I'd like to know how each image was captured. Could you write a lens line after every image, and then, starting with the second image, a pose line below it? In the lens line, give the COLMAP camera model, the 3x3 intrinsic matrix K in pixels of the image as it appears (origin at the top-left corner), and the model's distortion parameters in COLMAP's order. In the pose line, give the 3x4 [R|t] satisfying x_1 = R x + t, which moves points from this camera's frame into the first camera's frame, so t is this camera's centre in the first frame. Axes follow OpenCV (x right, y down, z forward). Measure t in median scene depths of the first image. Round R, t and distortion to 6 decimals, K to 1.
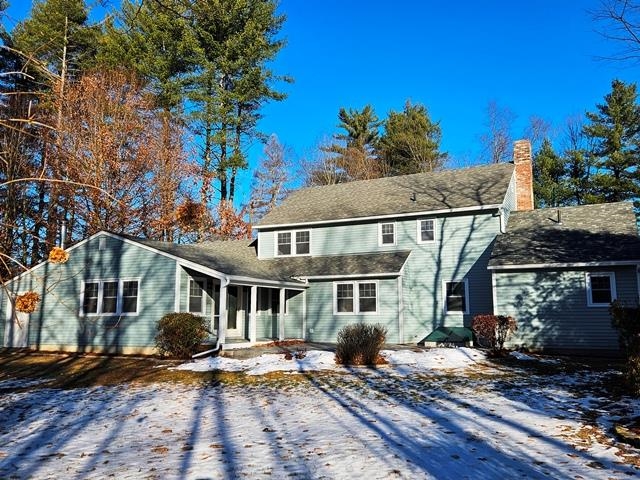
lens RADIAL K [[435.5, 0, 320.0], [0, 435.5, 240.0], [0, 0, 1]] dist [0.099393, -0.083192]
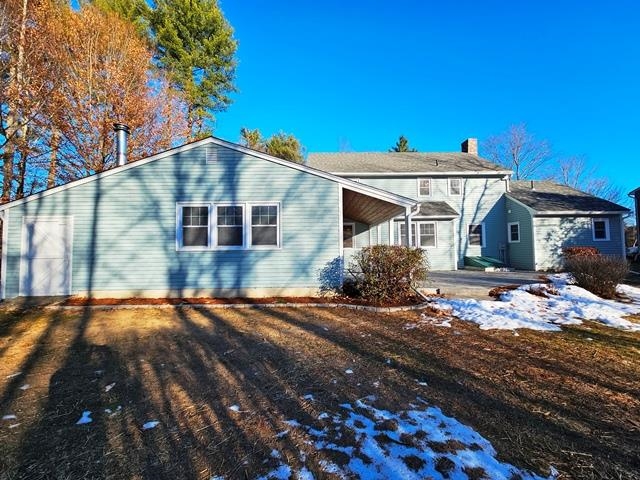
lens RADIAL K [[231.3, 0, 320.0], [0, 231.3, 232.7], [0, 0, 1]] dist [0.000118, 0.000049]
pose [[0.911380, 0.022584, 0.410946, -0.464251], [-0.061354, 0.994791, 0.081399, 0.095029], [-0.406967, -0.099399, 0.908018, 0.546113]]
